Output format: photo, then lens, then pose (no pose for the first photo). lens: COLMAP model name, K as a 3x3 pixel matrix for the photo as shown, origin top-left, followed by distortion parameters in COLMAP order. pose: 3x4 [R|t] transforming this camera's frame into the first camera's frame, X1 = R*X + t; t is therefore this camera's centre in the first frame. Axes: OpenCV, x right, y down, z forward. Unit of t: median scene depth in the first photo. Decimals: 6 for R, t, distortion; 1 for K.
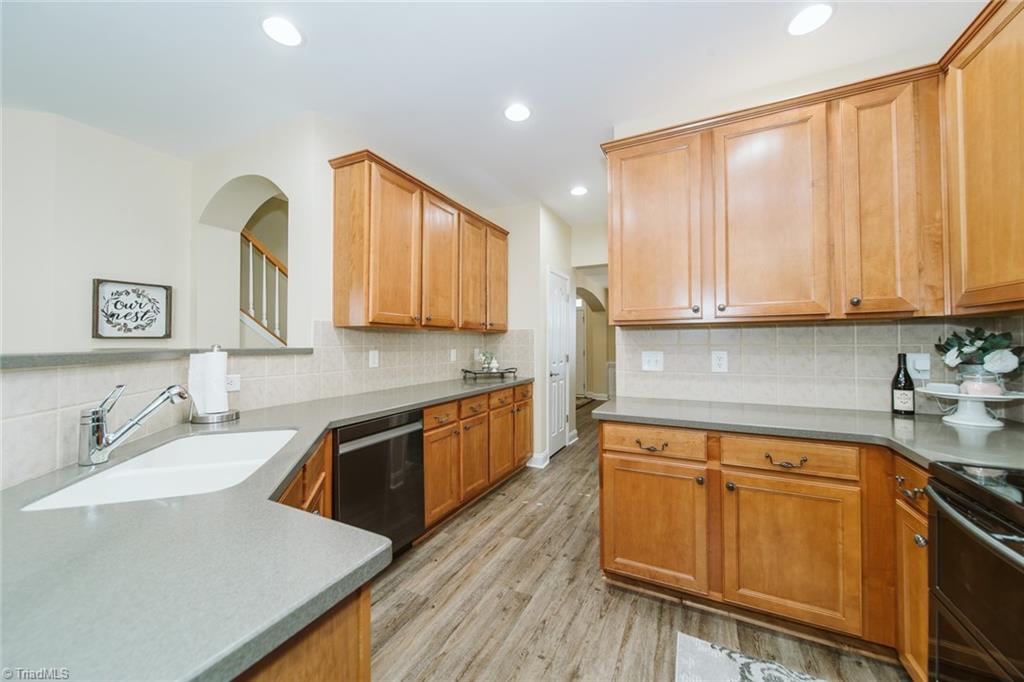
lens RADIAL K [[359.0, 0, 511.8], [0, 359.0, 338.5], [0, 0, 1]] dist [0.000729, -0.000192]
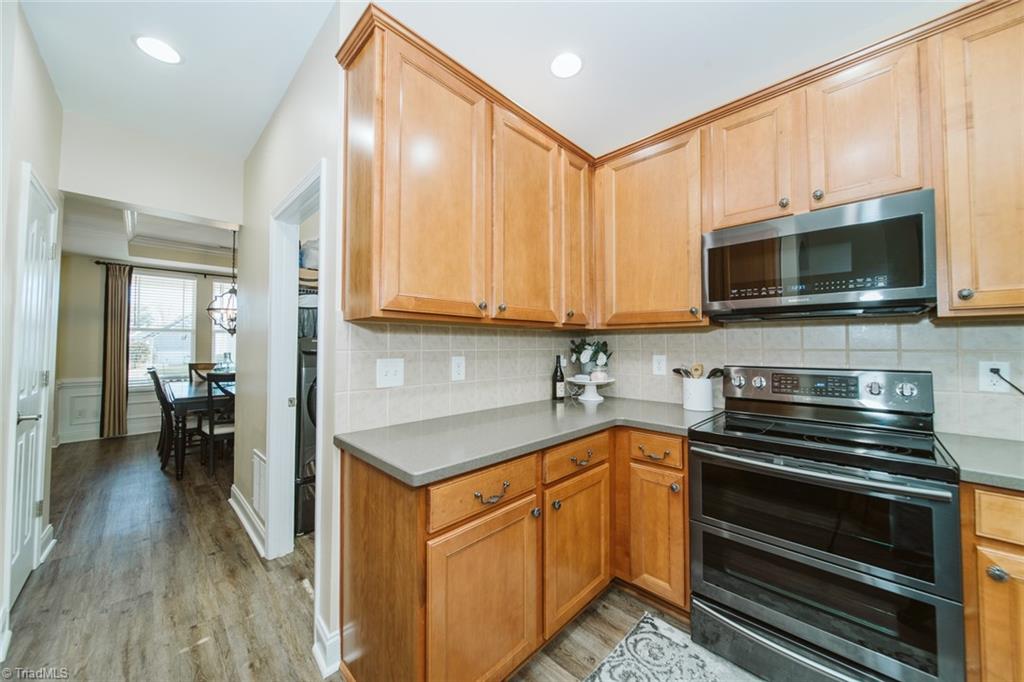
lens RADIAL K [[359.0, 0, 510.6], [0, 359.0, 339.4], [0, 0, 1]] dist [0.000729, -0.000192]
pose [[0.316074, 0.025086, 0.948403, -0.266436], [-0.014072, 0.999664, -0.021752, 0.013613], [-0.948630, -0.006471, 0.316321, 0.744017]]
